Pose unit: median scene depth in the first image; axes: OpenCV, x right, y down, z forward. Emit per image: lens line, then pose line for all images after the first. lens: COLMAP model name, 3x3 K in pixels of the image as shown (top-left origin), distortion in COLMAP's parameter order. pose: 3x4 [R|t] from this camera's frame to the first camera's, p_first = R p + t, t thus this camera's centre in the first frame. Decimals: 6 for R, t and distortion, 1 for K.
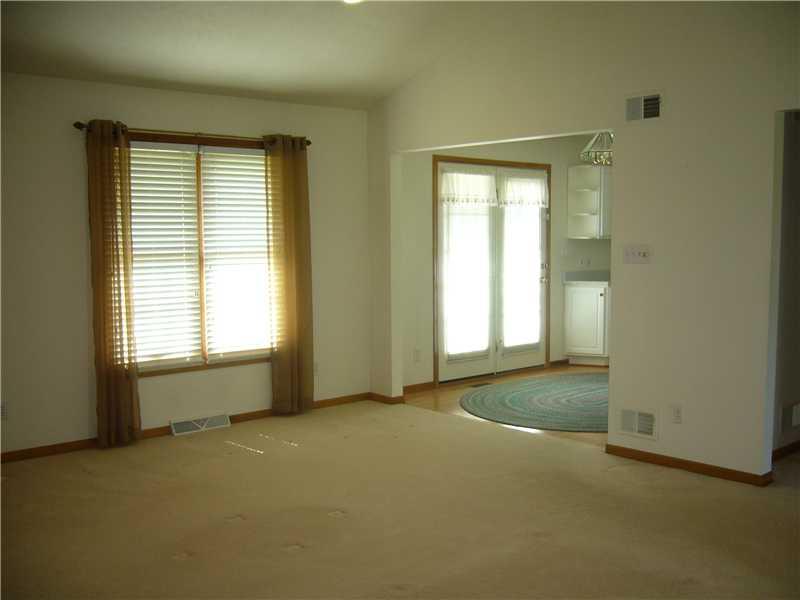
lens RADIAL K [[923.5, 0, 401.7], [0, 923.5, 325.7], [0, 0, 1]] dist [0.005083, -0.012339]
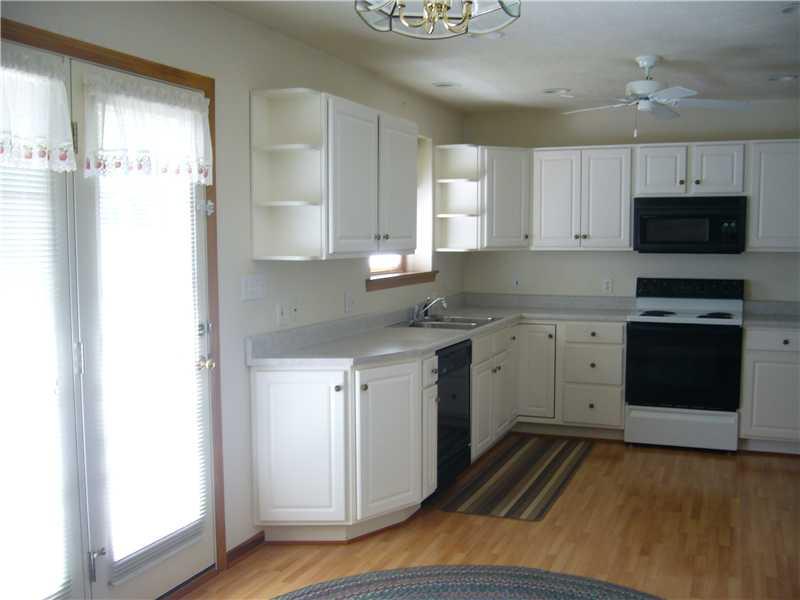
lens RADIAL K [[836.5, 0, 400.0], [0, 836.5, 300.0], [0, 0, 1]] dist [-0.065928, -0.026206]
pose [[0.896037, -0.032924, 0.442757, 0.086478], [0.042963, 0.998996, -0.012661, -0.085552], [-0.441896, 0.030367, 0.896552, 0.787557]]
